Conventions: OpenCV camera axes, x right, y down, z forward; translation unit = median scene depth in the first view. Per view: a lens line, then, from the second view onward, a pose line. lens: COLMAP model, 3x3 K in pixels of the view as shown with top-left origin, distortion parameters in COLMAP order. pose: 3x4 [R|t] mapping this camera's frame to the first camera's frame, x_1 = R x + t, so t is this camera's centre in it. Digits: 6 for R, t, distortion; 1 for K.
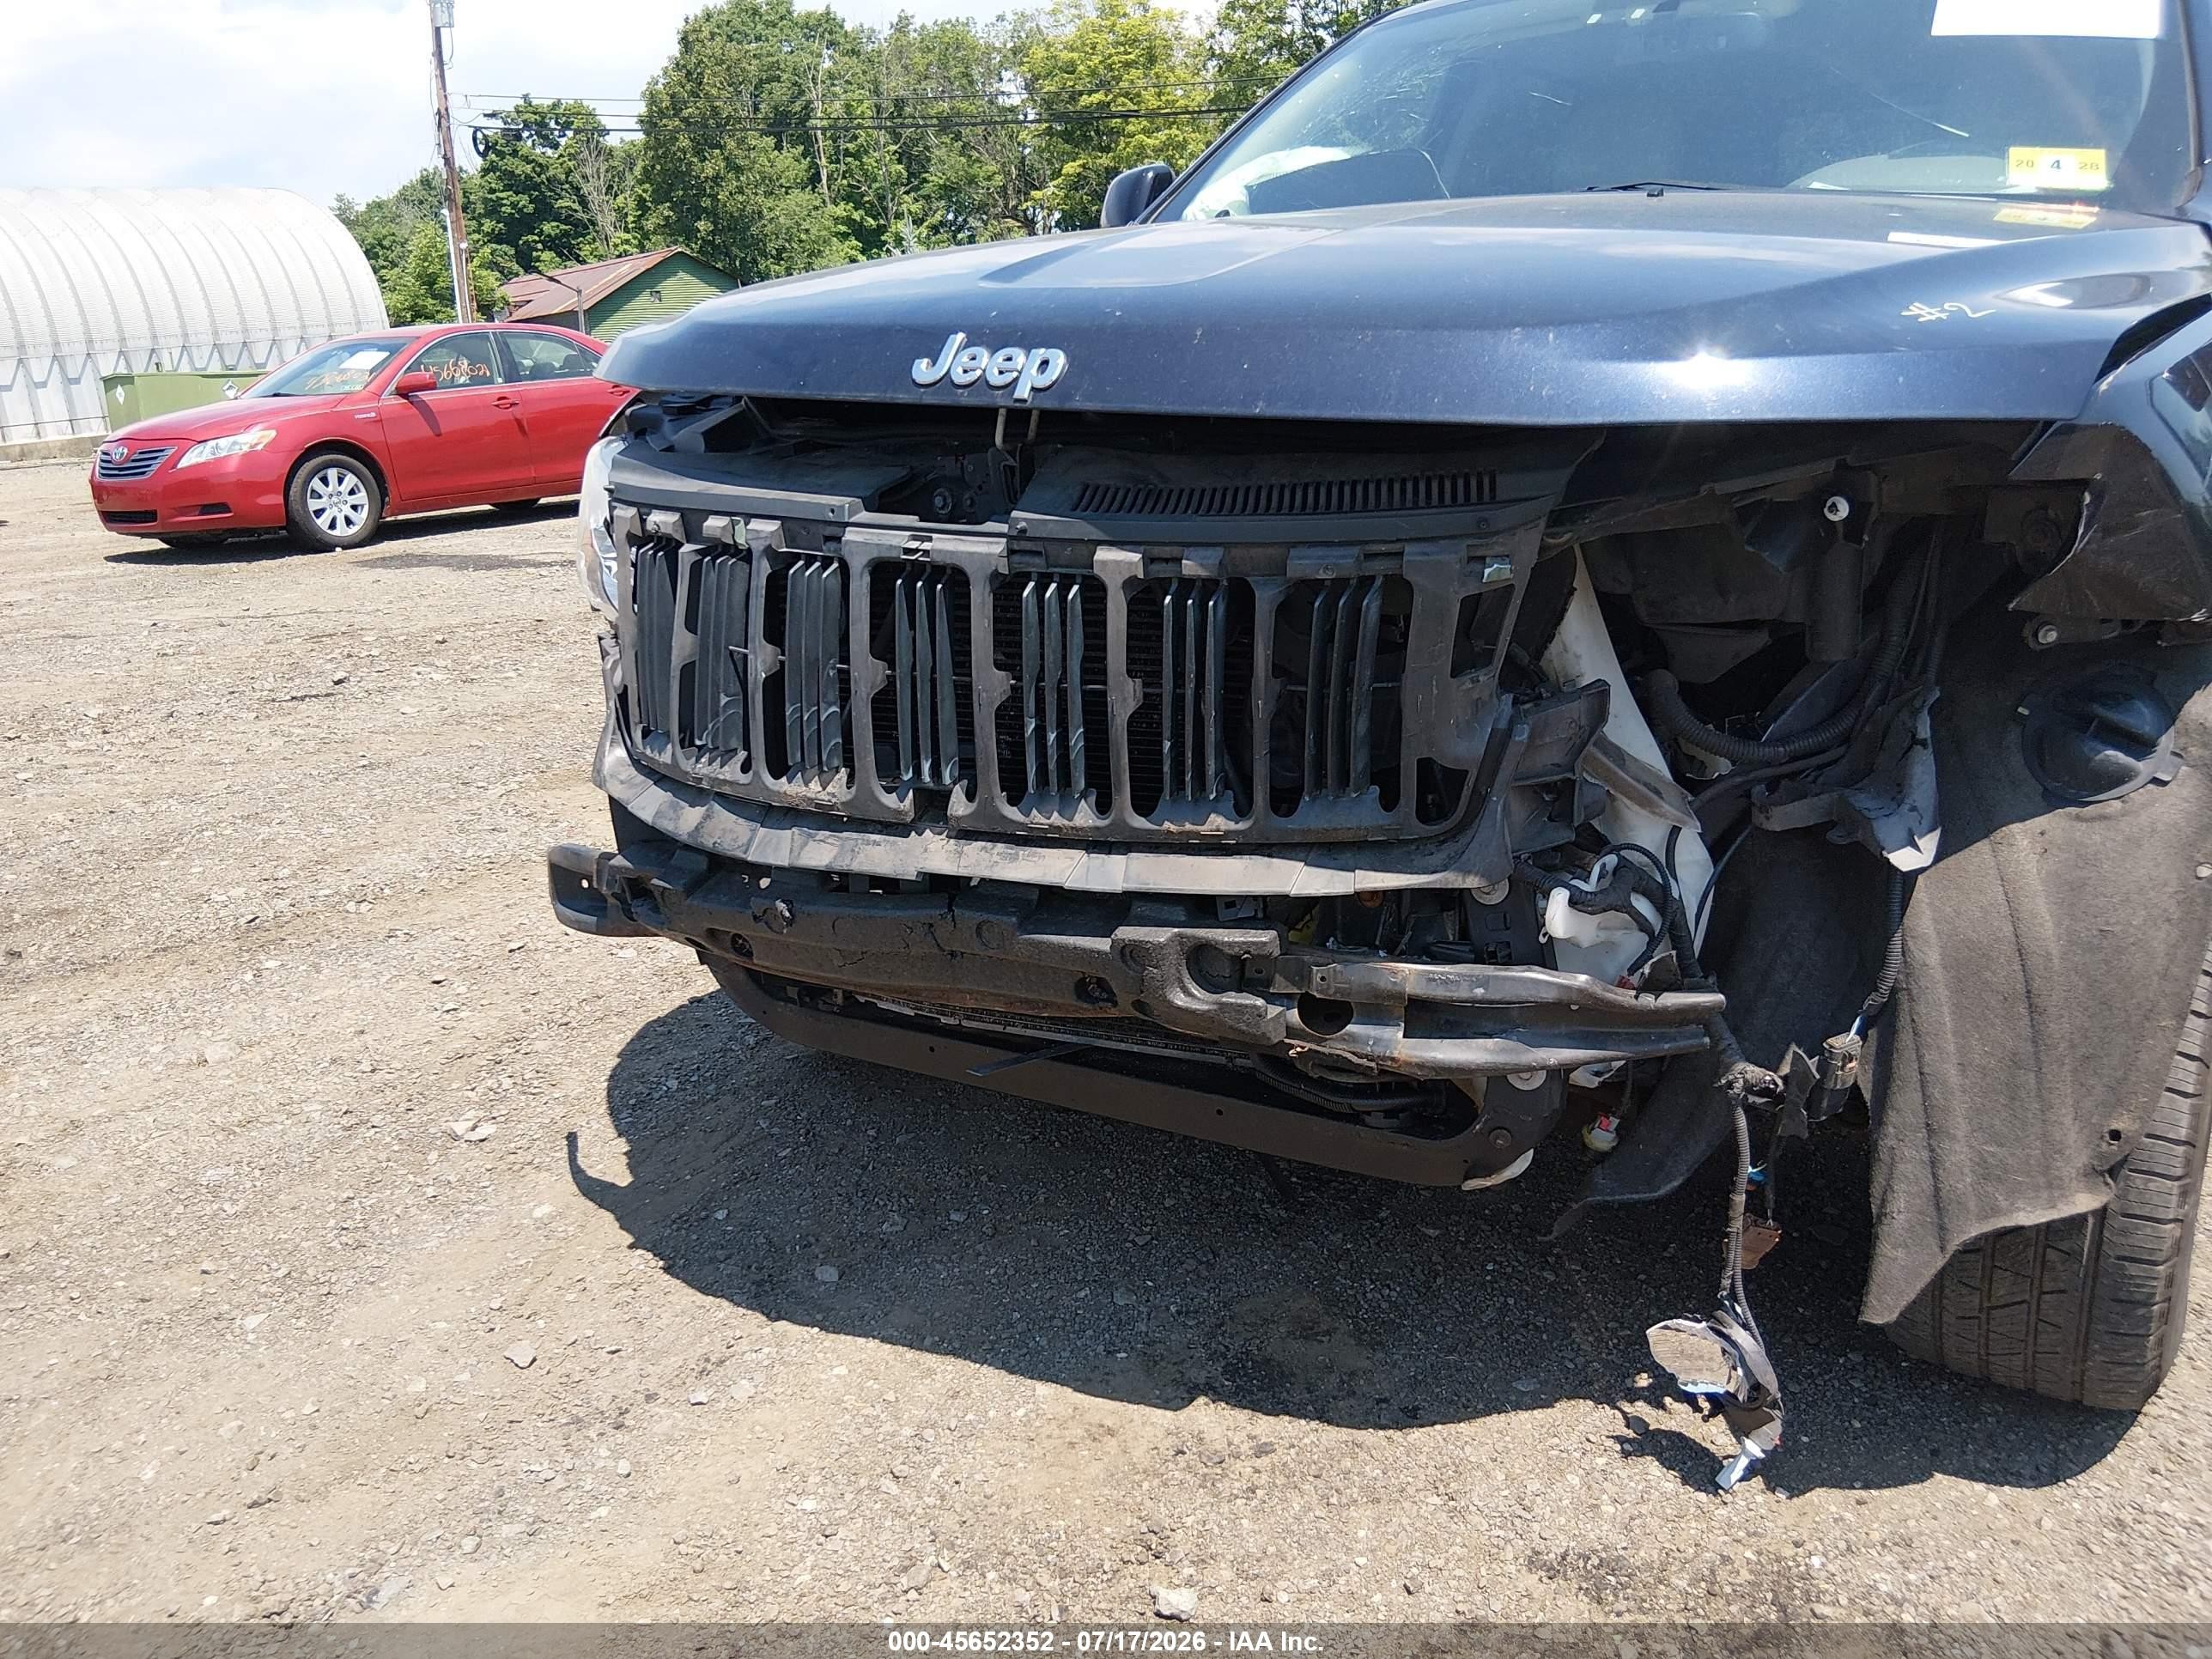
lens RADIAL K [[1653.1, 0, 1126.2], [0, 1653.1, 828.7], [0, 0, 1]] dist [0.128217, -0.214686]
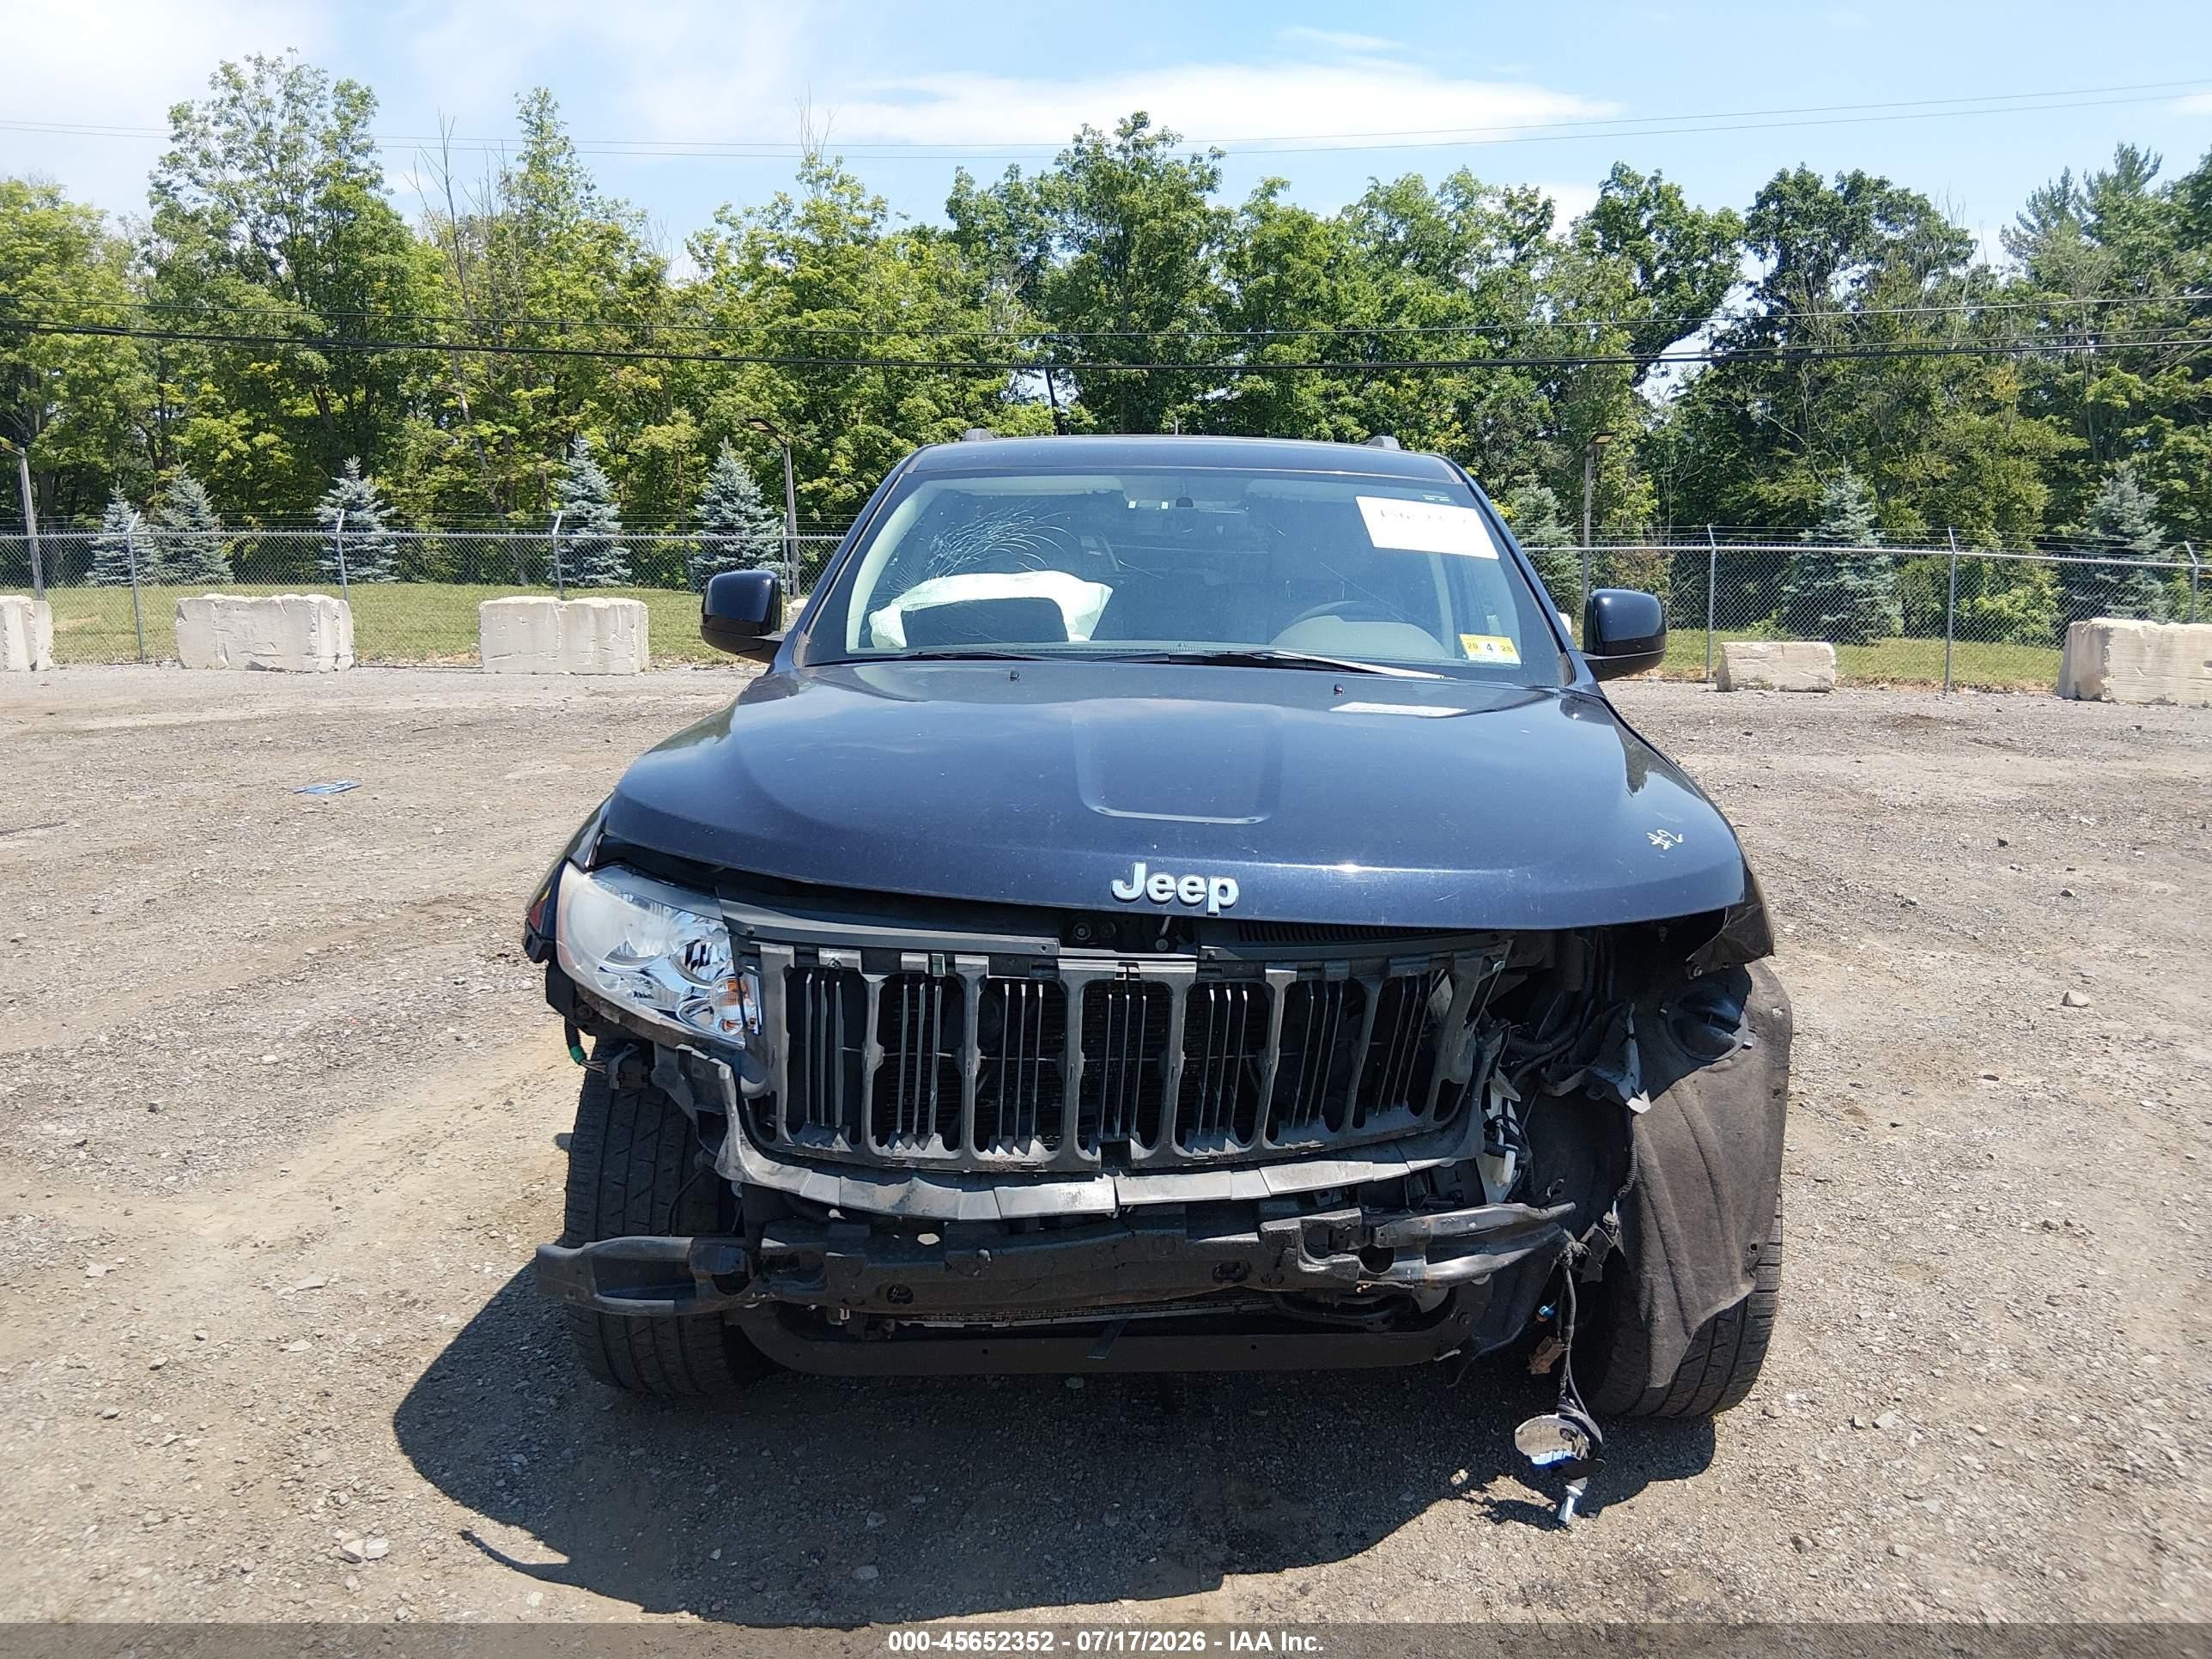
lens RADIAL K [[1701.7, 0, 1088.6], [0, 1701.7, 838.9], [0, 0, 1]] dist [0.093771, -0.166437]
pose [[0.844466, -0.048183, 0.533438, -0.043709], [0.114963, 0.989039, -0.092658, -0.007180], [-0.523126, 0.139573, 0.840749, -0.010112]]
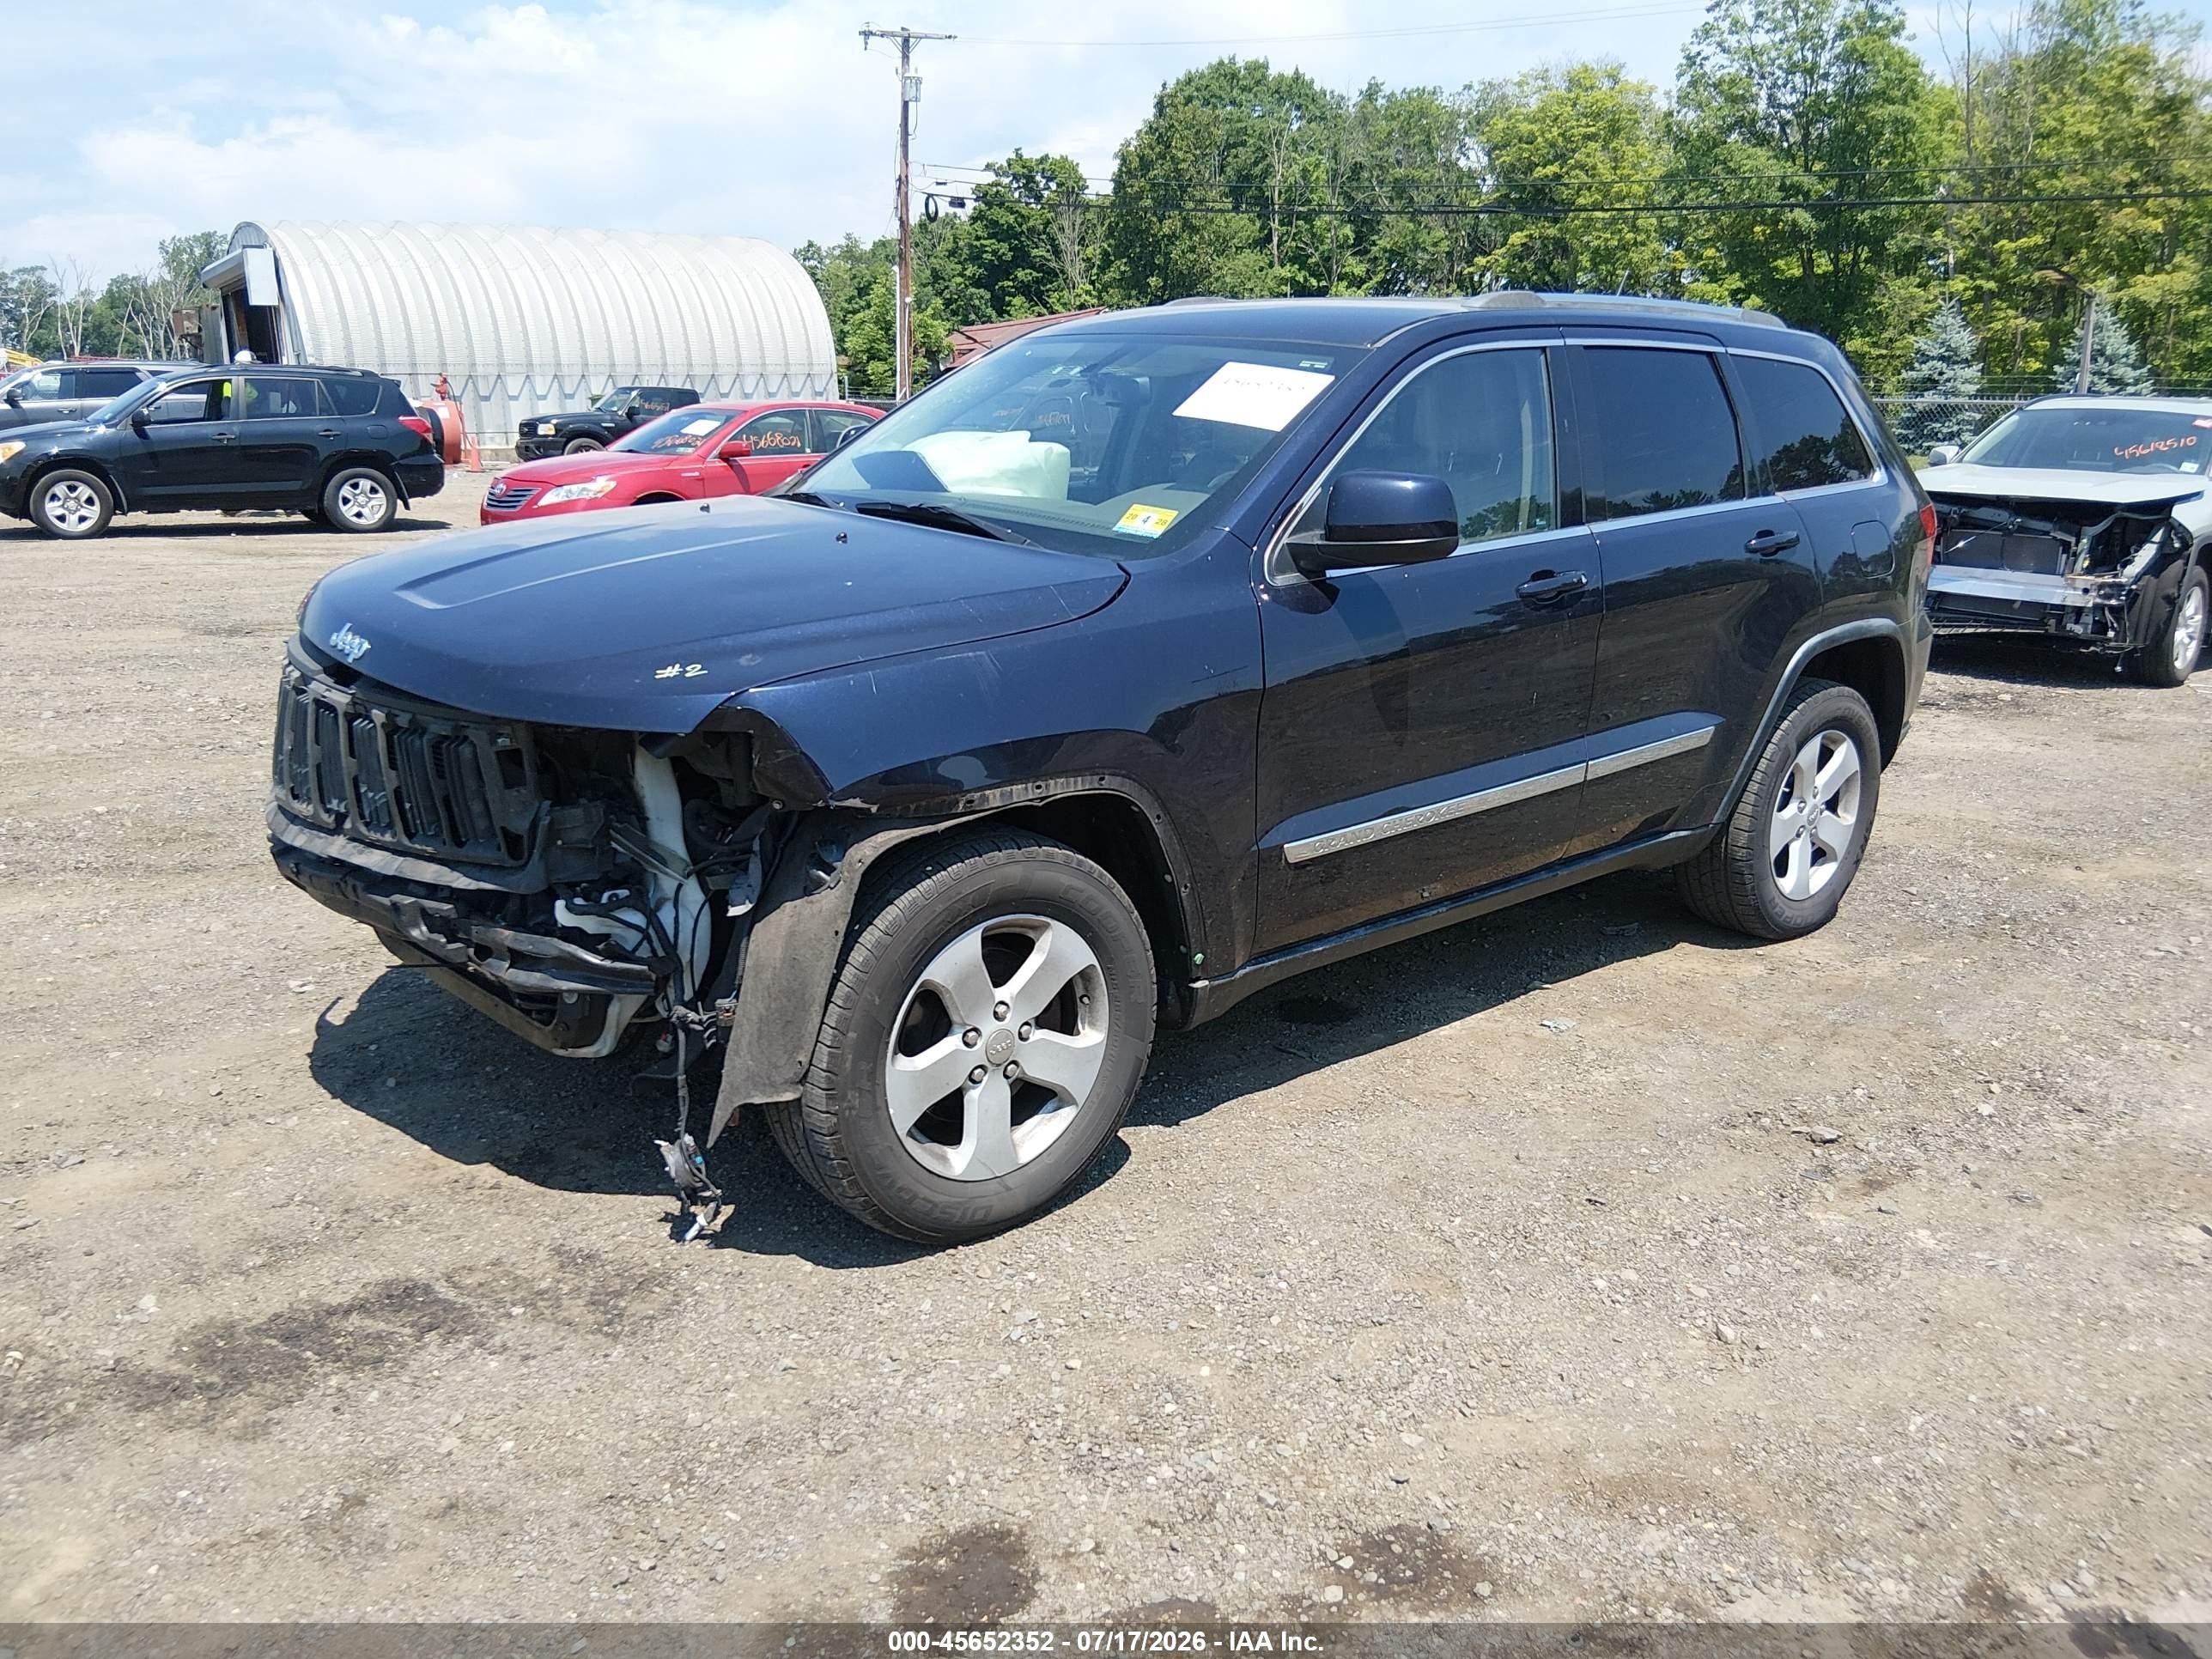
lens RADIAL K [[1682.3, 0, 1137.4], [0, 1682.3, 868.2], [0, 0, 1]] dist [0.075733, -0.120789]
pose [[0.962991, 0.128005, -0.237198, 0.064537], [-0.129845, 0.991503, 0.007914, -0.004992], [0.236195, 0.023177, 0.971429, -0.037303]]
